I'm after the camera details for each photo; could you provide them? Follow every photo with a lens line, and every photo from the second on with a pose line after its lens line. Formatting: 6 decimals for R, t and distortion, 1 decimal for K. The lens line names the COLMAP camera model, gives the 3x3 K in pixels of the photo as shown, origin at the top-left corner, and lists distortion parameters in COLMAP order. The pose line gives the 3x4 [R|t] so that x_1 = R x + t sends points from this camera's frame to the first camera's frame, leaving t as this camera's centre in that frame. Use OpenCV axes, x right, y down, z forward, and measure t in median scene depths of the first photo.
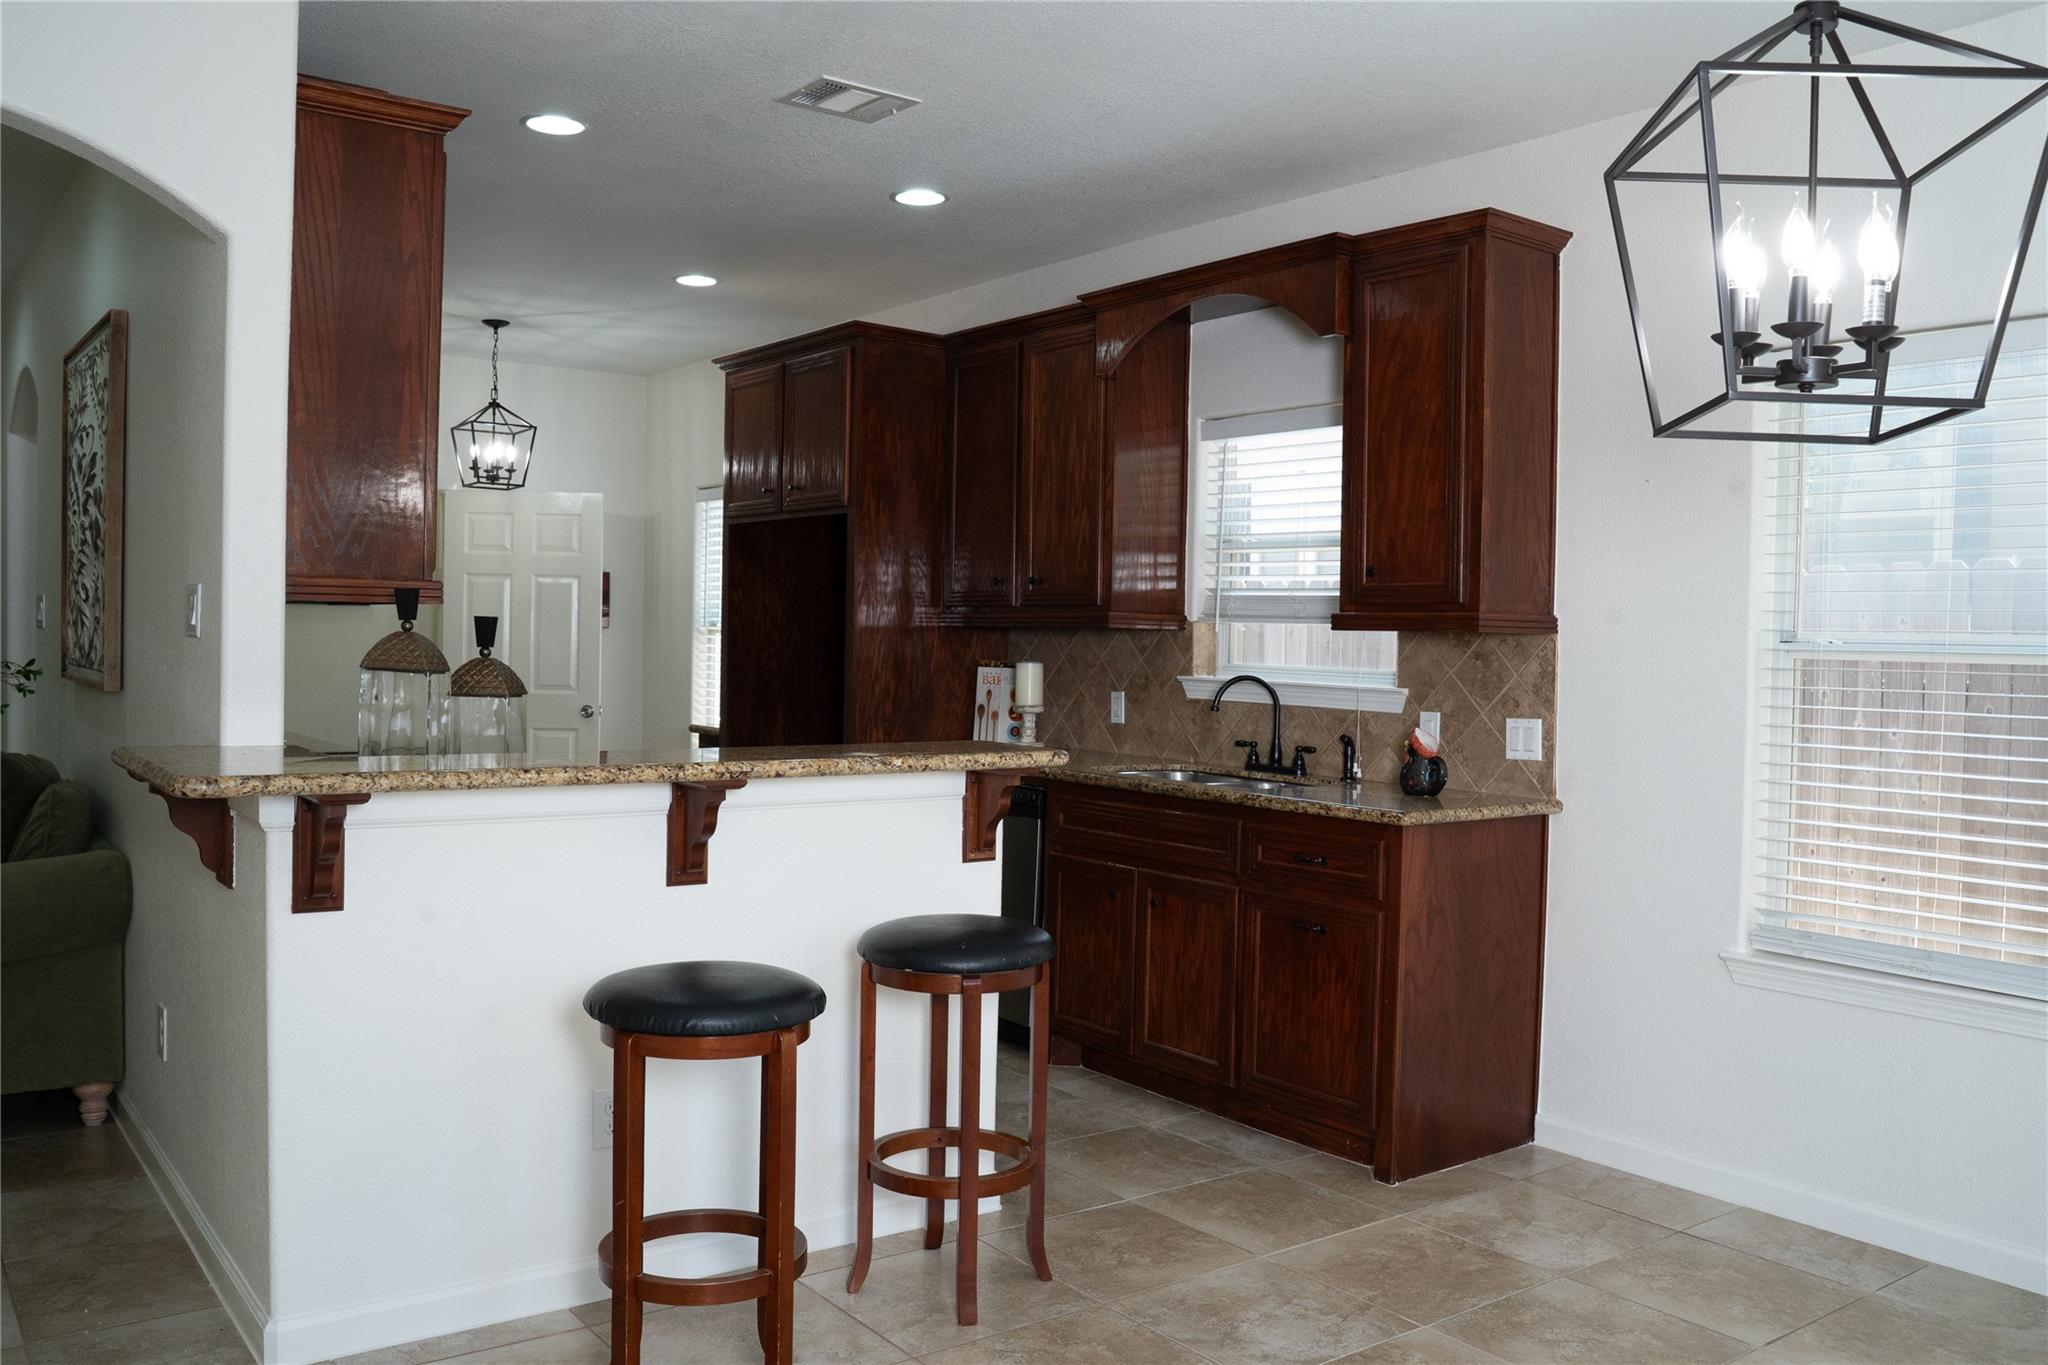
lens RADIAL K [[1660.4, 0, 1021.5], [0, 1660.4, 673.5], [0, 0, 1]] dist [-0.105188, 0.074736]
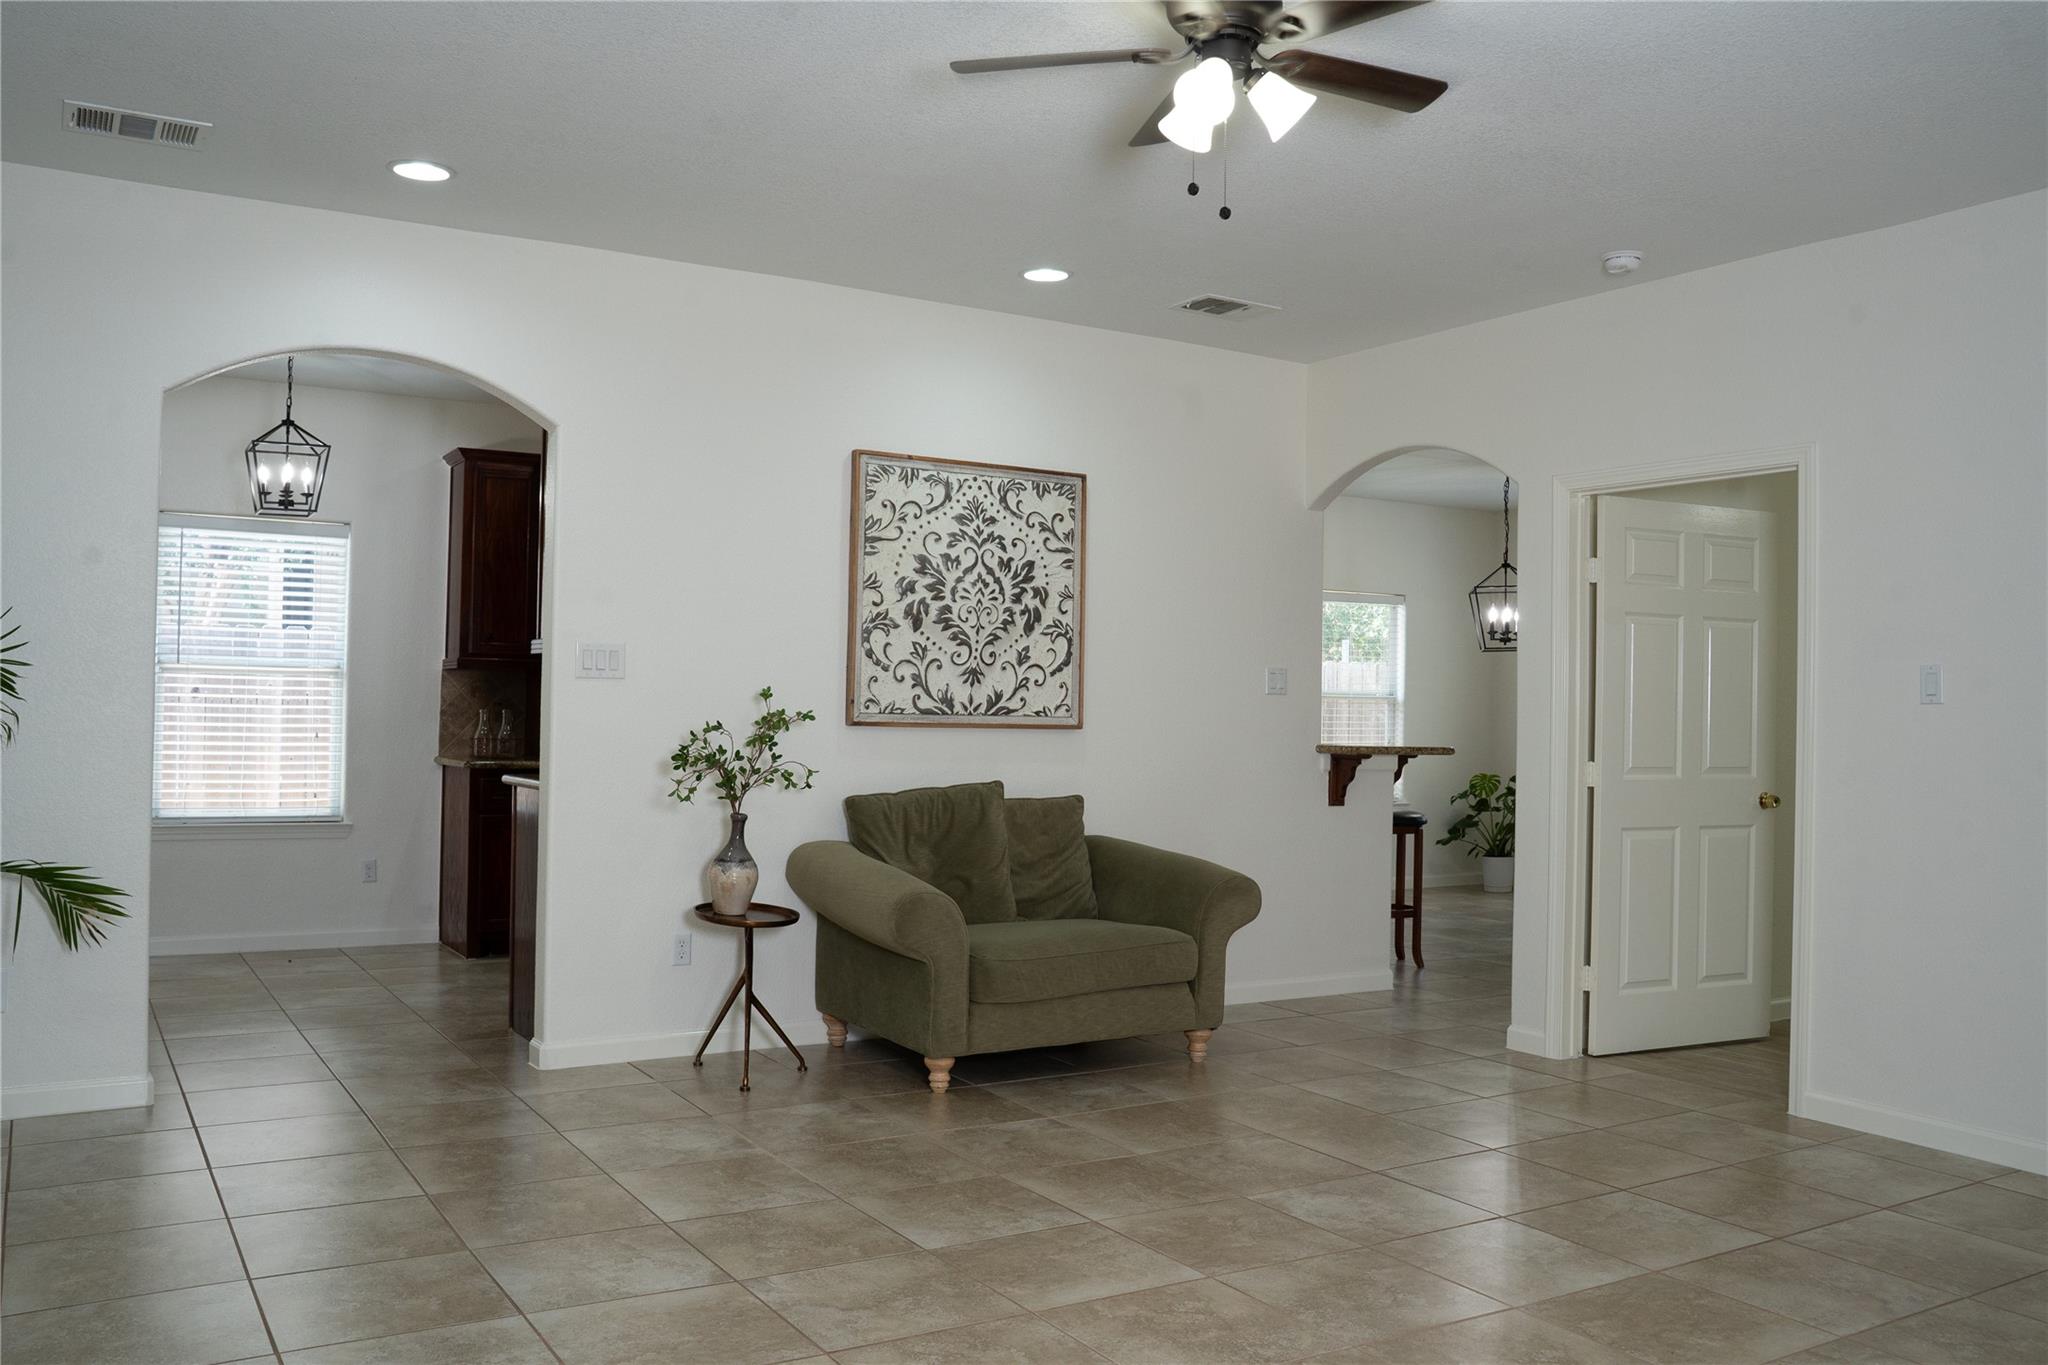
lens RADIAL K [[1660.4, 0, 1017.7], [0, 1660.4, 676.5], [0, 0, 1]] dist [-0.105188, 0.074736]
pose [[0.095404, 0.001210, 0.995438, -2.027807], [0.006288, 0.999979, -0.001819, -0.033909], [-0.995419, 0.006433, 0.095395, 0.885653]]
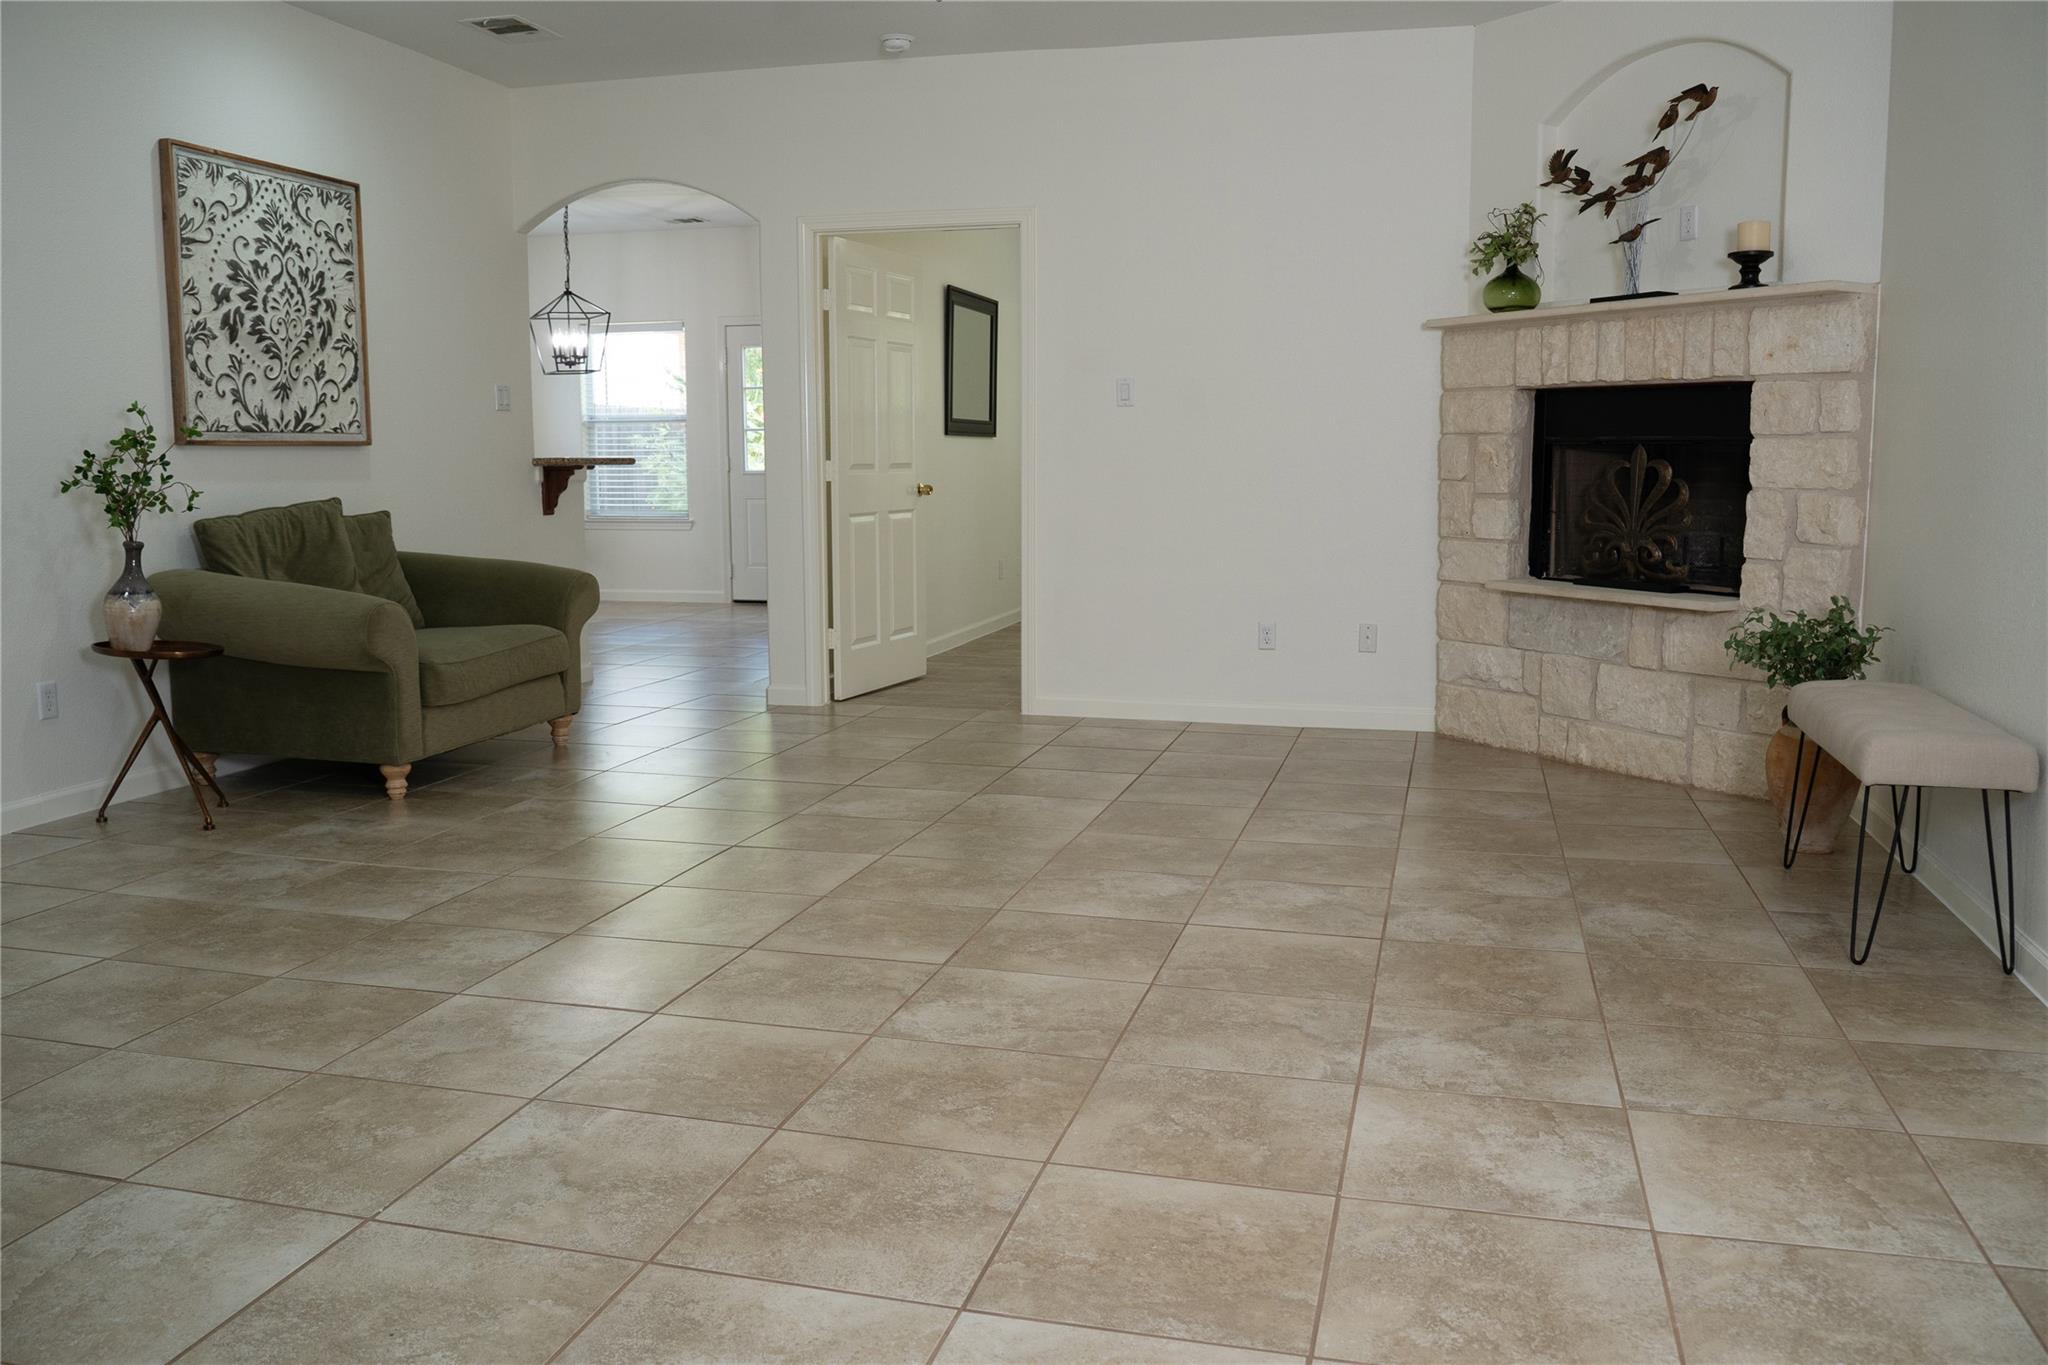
lens RADIAL K [[1660.4, 0, 1022.2], [0, 1660.4, 675.5], [0, 0, 1]] dist [-0.105188, 0.074736]
pose [[-0.621635, -0.121171, 0.773878, -2.058927], [0.010251, 0.986620, 0.162716, -0.017974], [-0.783240, 0.109083, -0.612076, 1.427083]]
